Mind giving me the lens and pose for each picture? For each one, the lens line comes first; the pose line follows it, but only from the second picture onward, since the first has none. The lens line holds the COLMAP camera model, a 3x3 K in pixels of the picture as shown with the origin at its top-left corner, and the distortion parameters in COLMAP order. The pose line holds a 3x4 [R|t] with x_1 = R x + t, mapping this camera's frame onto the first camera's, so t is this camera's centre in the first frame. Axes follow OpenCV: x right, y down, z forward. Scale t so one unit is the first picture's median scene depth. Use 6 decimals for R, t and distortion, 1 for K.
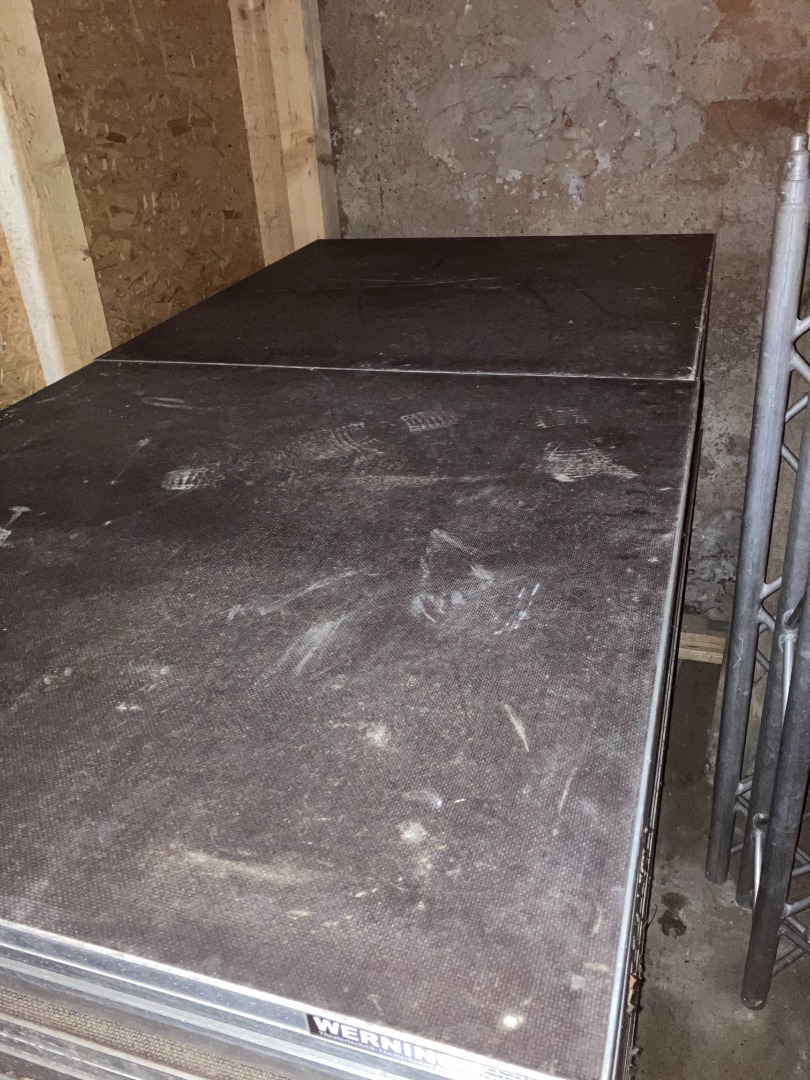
lens RADIAL K [[878.4, 0, 394.7], [0, 878.4, 559.7], [0, 0, 1]] dist [0.032426, -0.030940]
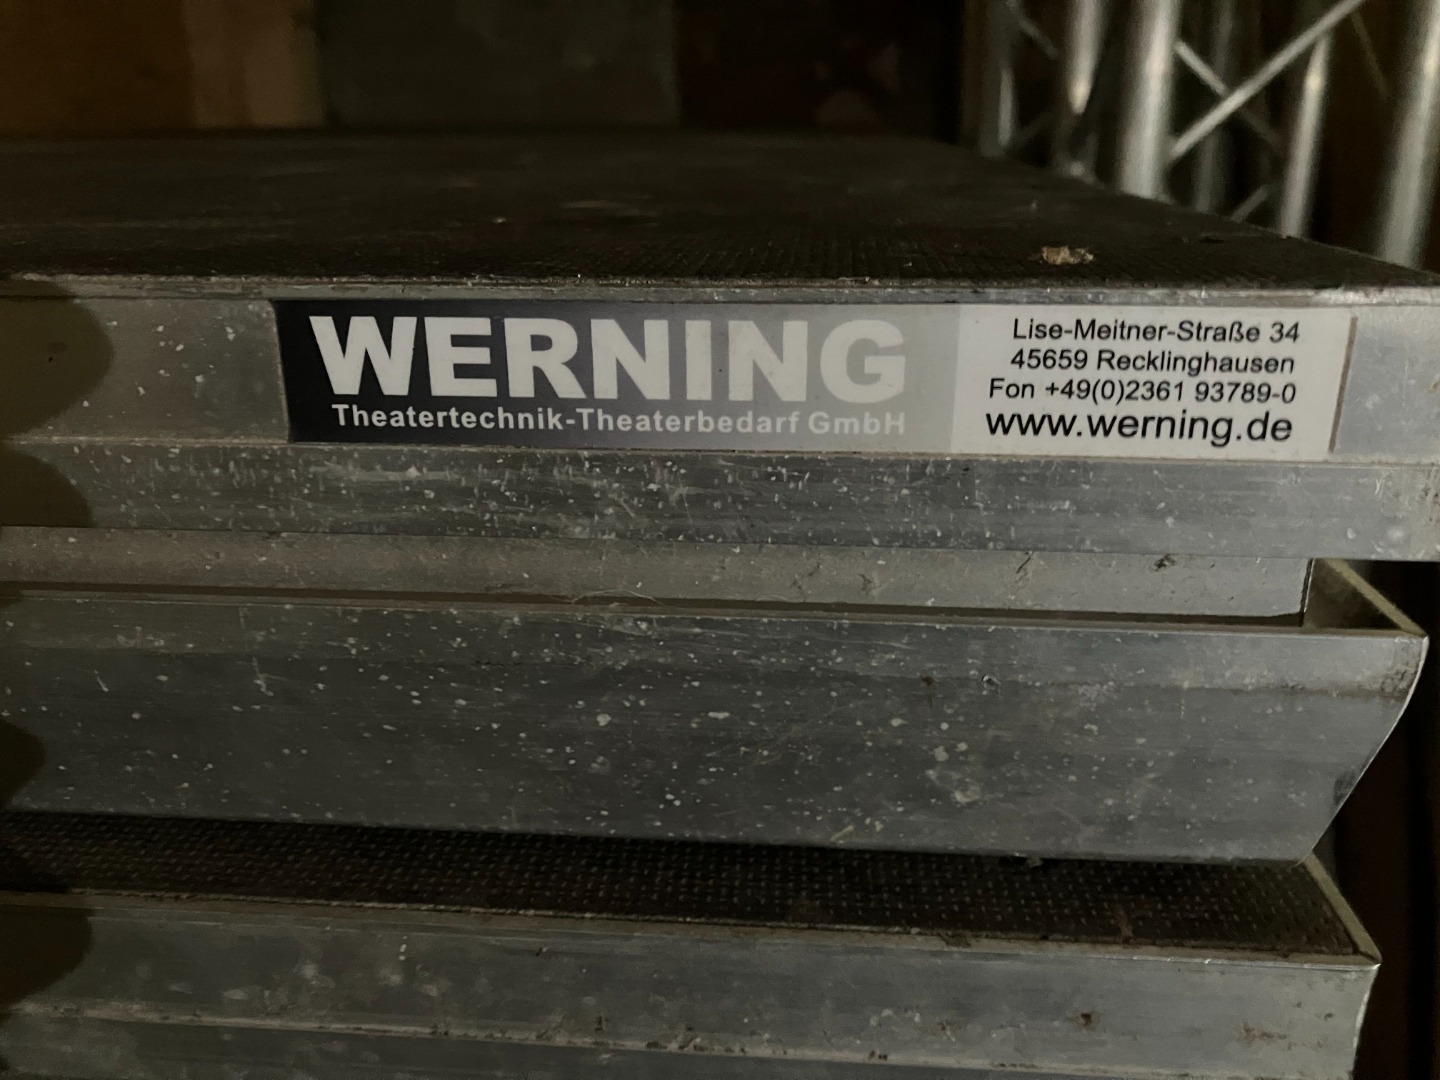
lens RADIAL K [[1171.2, 0, 742.9], [0, 1171.2, 549.8], [0, 0, 1]] dist [0.032426, -0.030940]
pose [[0.960645, -0.014372, 0.277407, -0.016193], [0.066922, 0.981220, -0.180912, 0.158028], [-0.269598, 0.192357, 0.943566, 0.161993]]
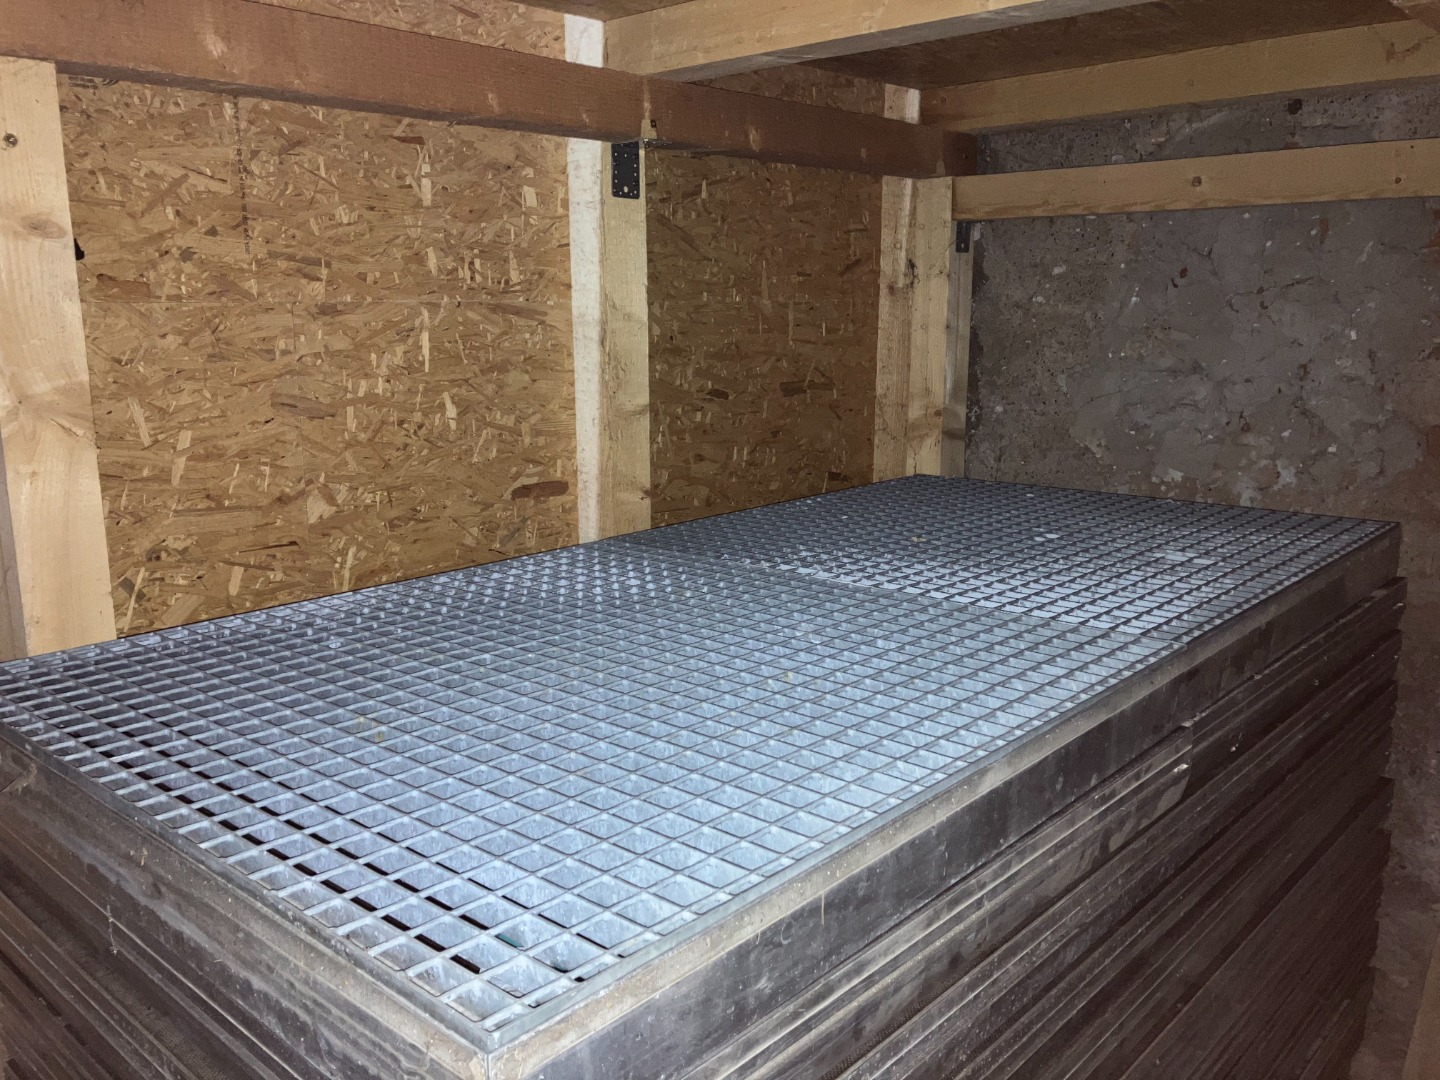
lens RADIAL K [[1171.2, 0, 723.6], [0, 1171.2, 531.7], [0, 0, 1]] dist [0.032426, -0.030940]
pose [[0.915164, 0.144456, -0.376308, 0.207272], [-0.255939, 0.929484, -0.265623, 0.023329], [0.311401, 0.339400, 0.887602, -0.127053]]
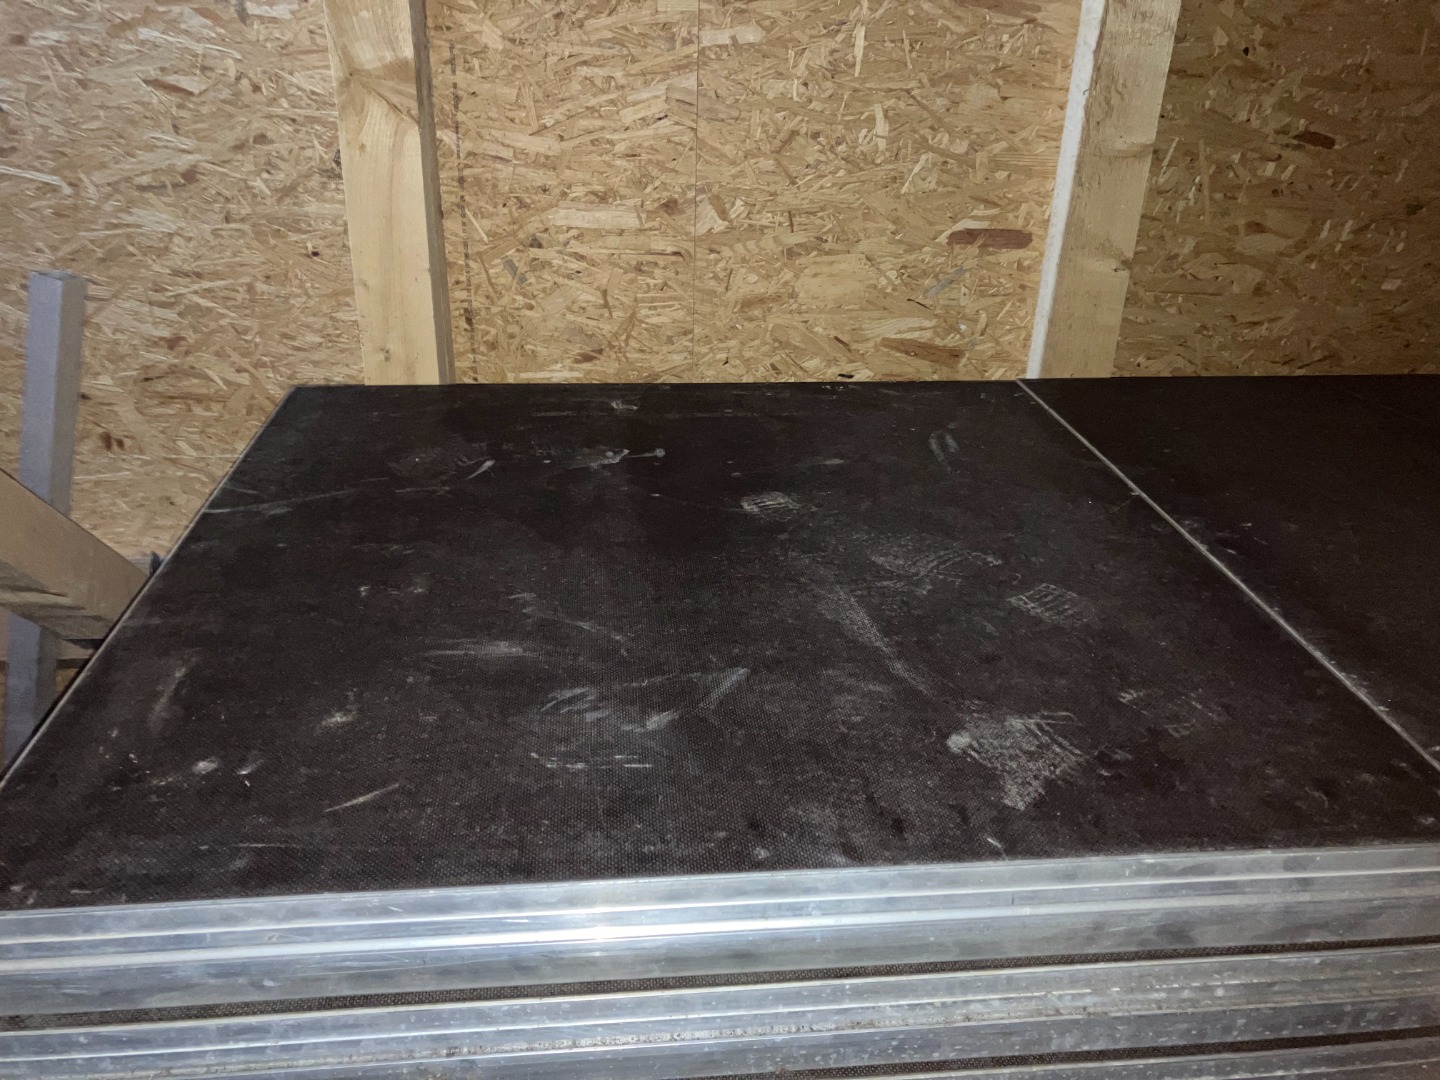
lens RADIAL K [[1171.2, 0, 688.5], [0, 1171.2, 531.8], [0, 0, 1]] dist [0.032426, -0.030940]
pose [[0.405796, 0.459899, -0.789825, 0.363775], [-0.509017, 0.831469, 0.222624, -0.157399], [0.759099, 0.311694, 0.571503, 0.156207]]
